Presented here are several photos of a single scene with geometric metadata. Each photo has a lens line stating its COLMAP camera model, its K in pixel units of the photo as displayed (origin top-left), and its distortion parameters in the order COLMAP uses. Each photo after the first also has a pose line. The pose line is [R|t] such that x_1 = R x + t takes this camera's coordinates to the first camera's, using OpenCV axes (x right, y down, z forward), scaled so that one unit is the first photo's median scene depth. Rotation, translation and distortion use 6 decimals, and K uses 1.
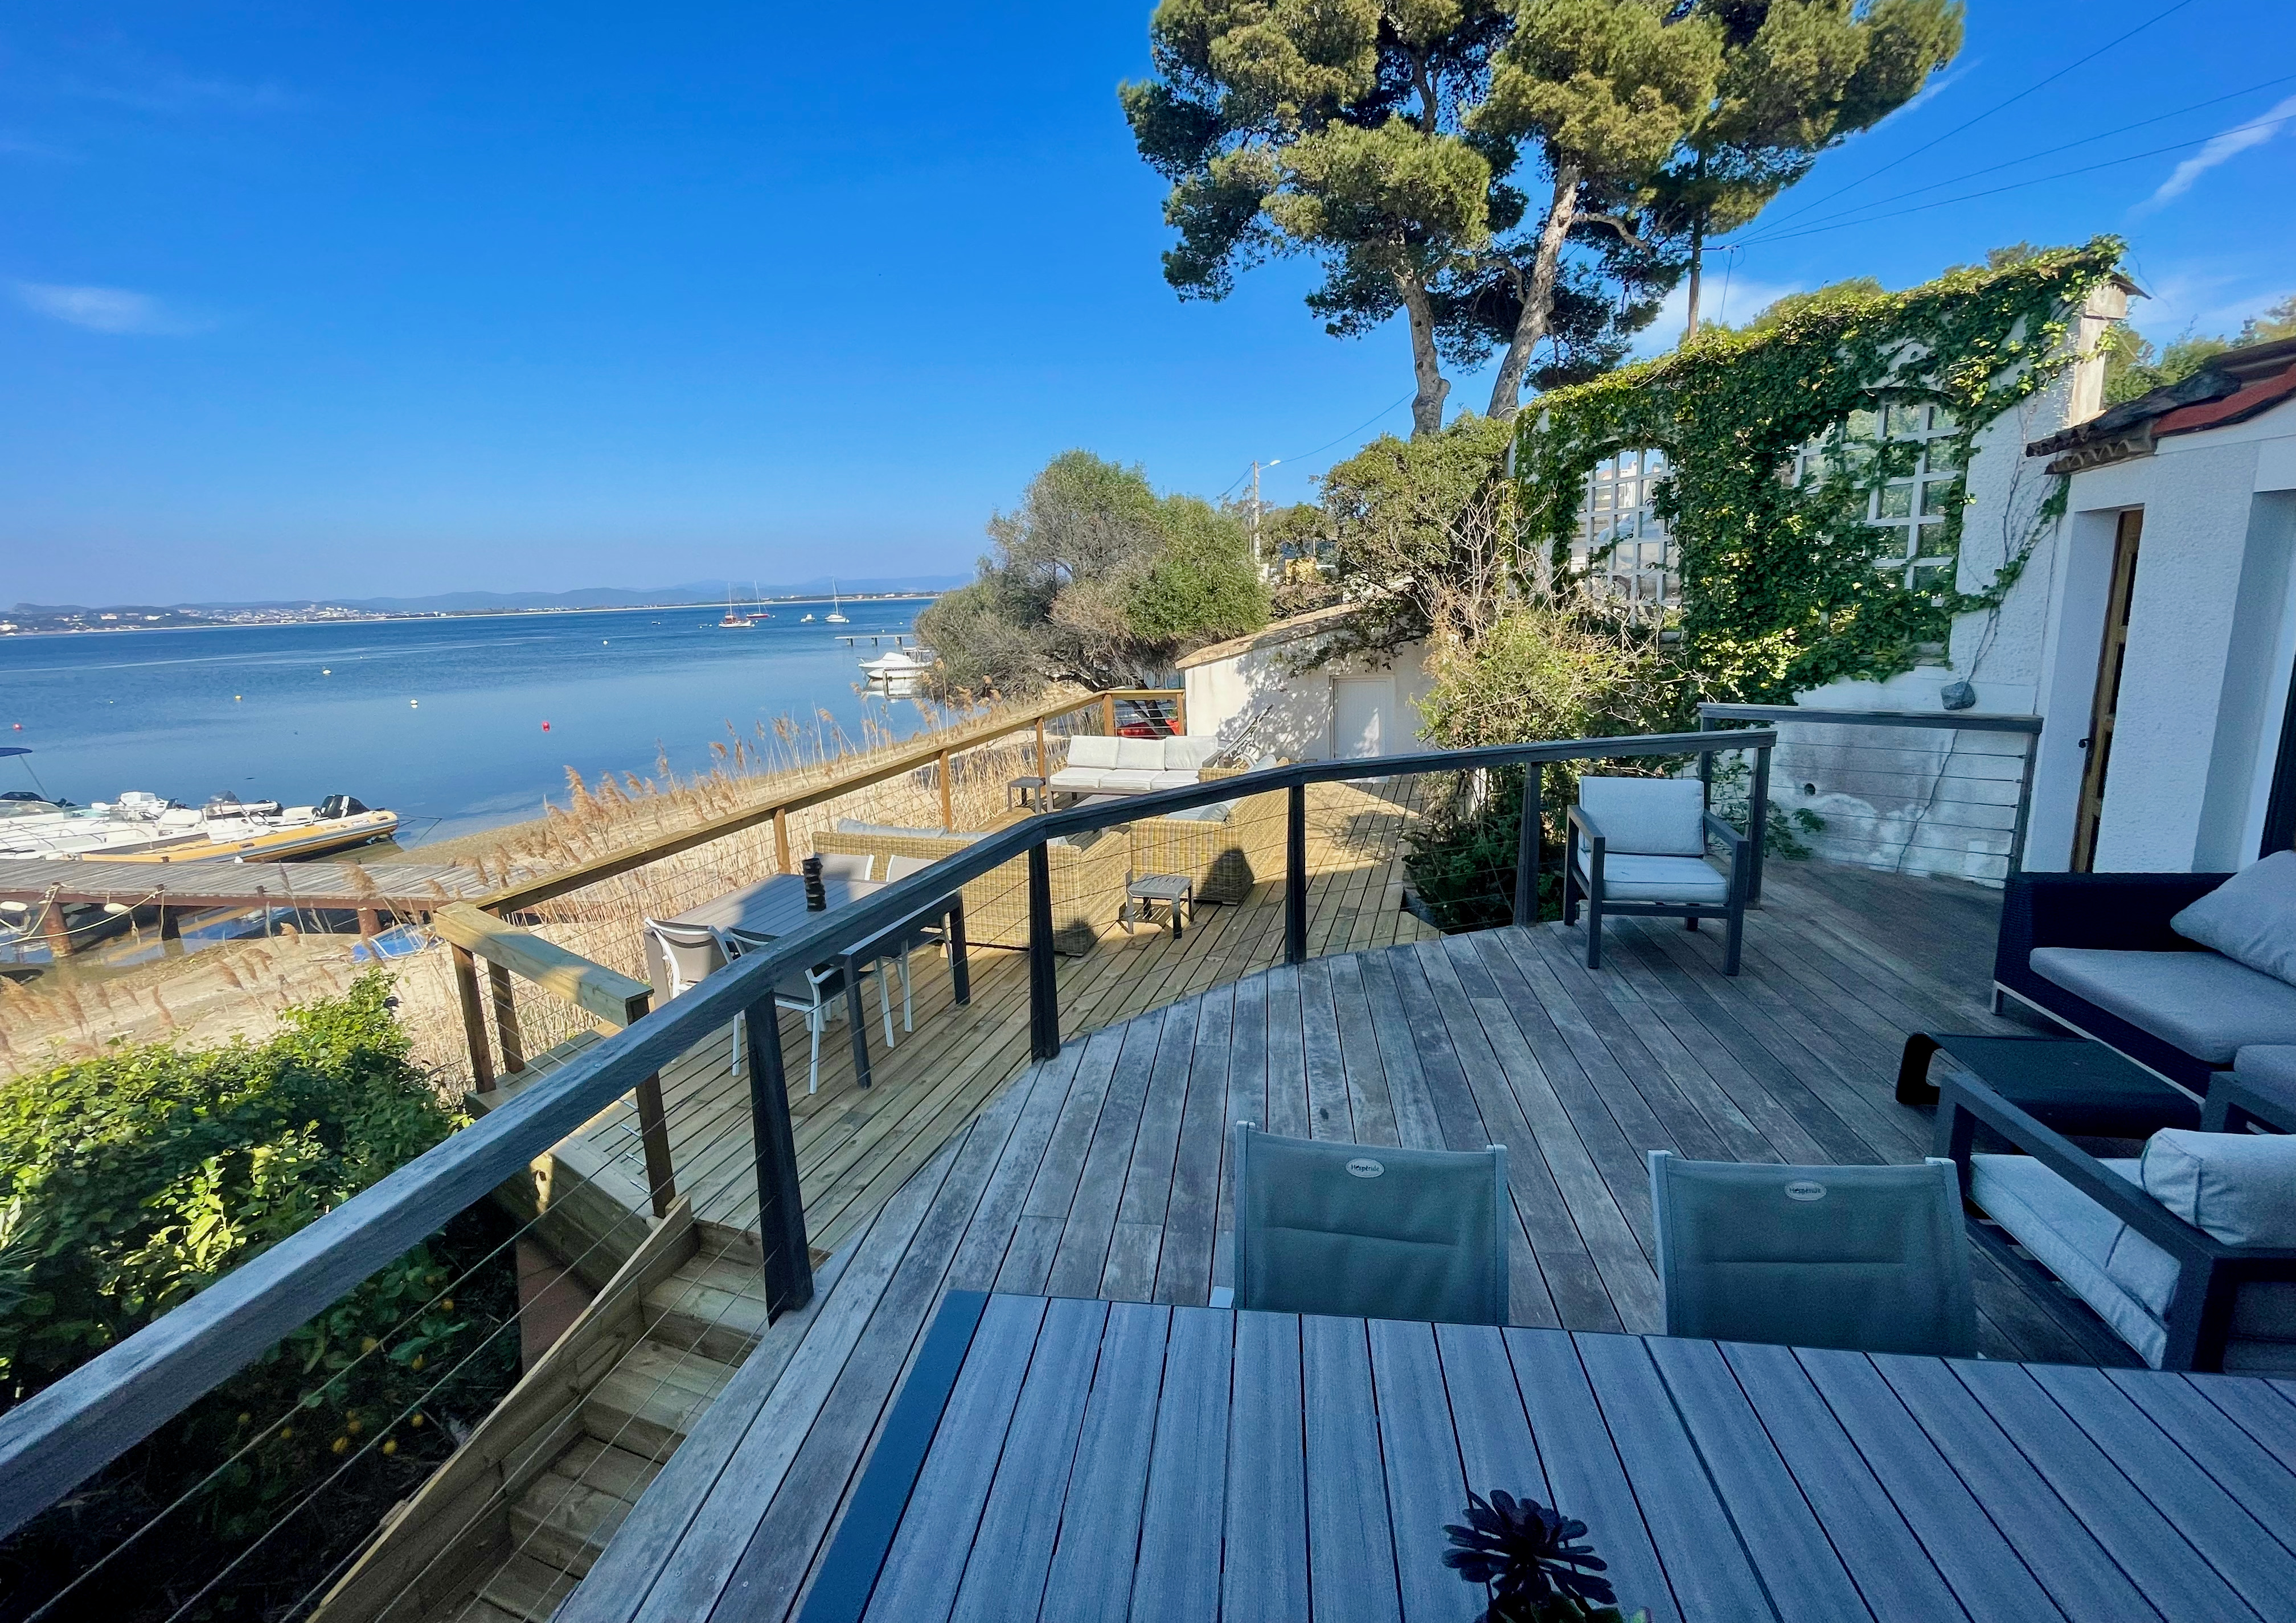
lens RADIAL K [[922.1, 0, 1149.3], [0, 922.1, 761.6], [0, 0, 1]] dist [-0.007309, -0.000502]
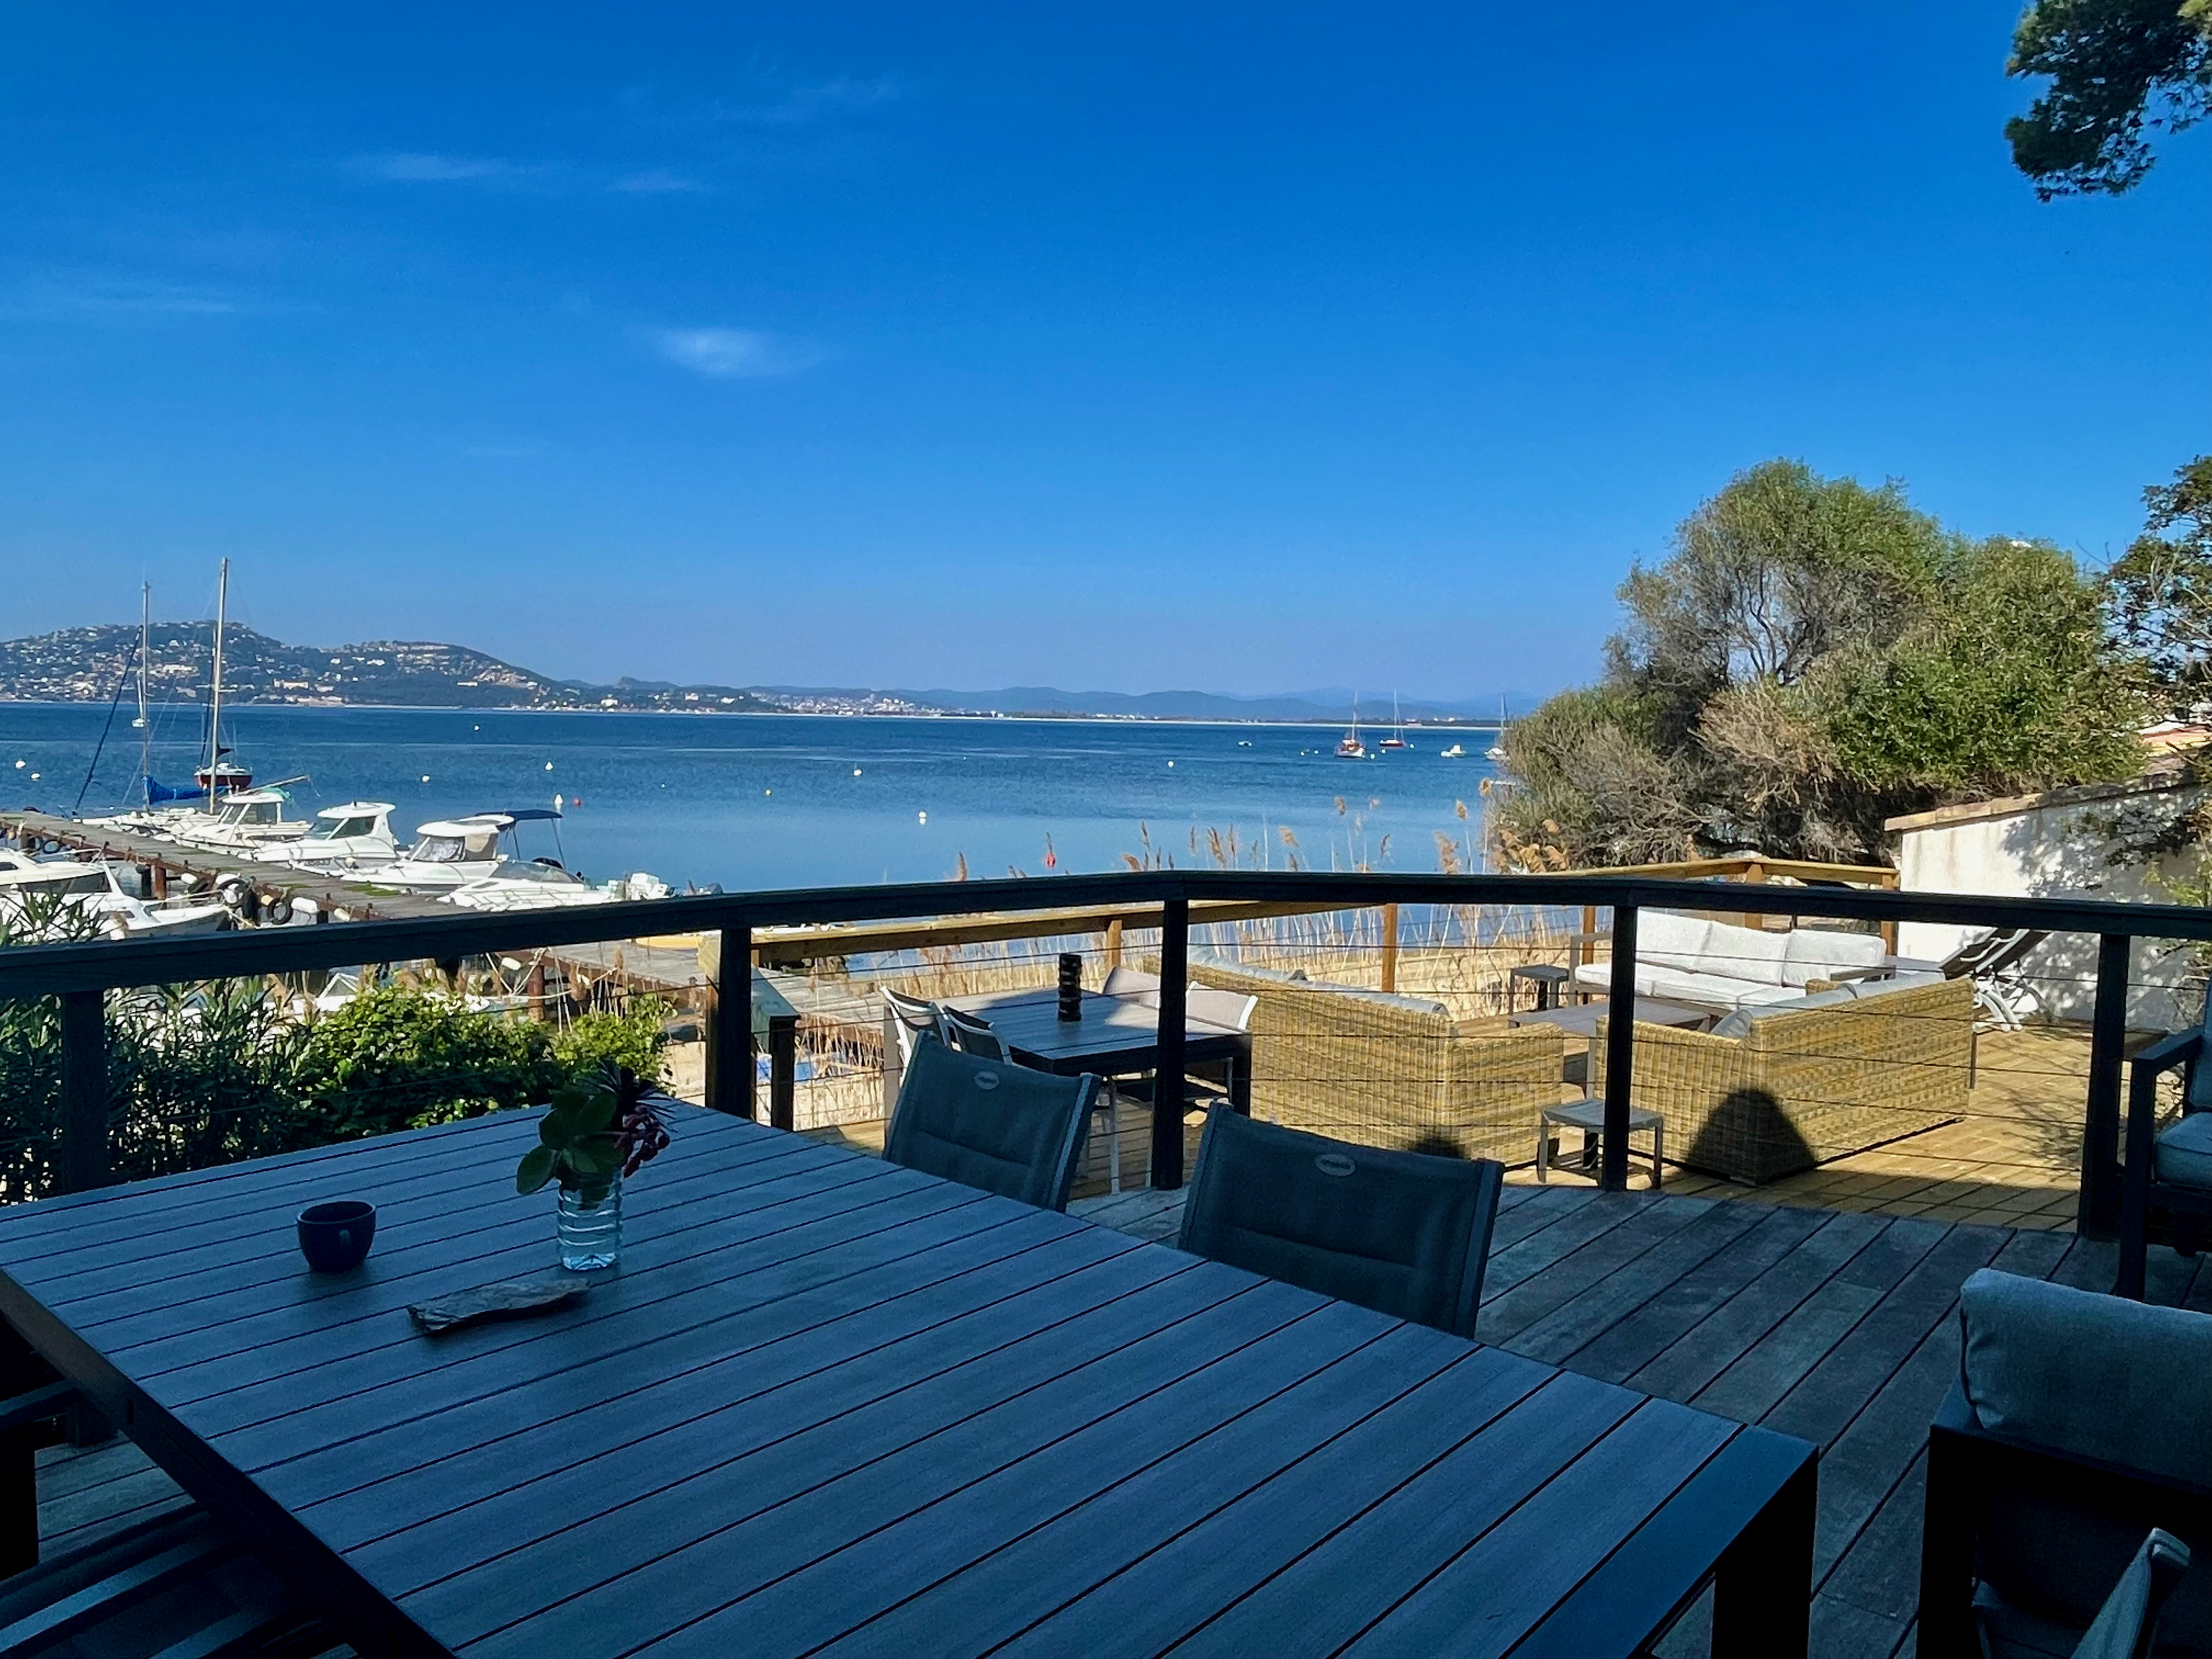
lens RADIAL K [[1539.4, 0, 1104.3], [0, 1539.4, 836.0], [0, 0, 1]] dist [-0.005859, -0.002934]
pose [[0.833926, 0.097348, -0.543222, 0.136928], [-0.154025, 0.986261, -0.059709, 0.030758], [0.529947, 0.133462, 0.837463, -0.036580]]
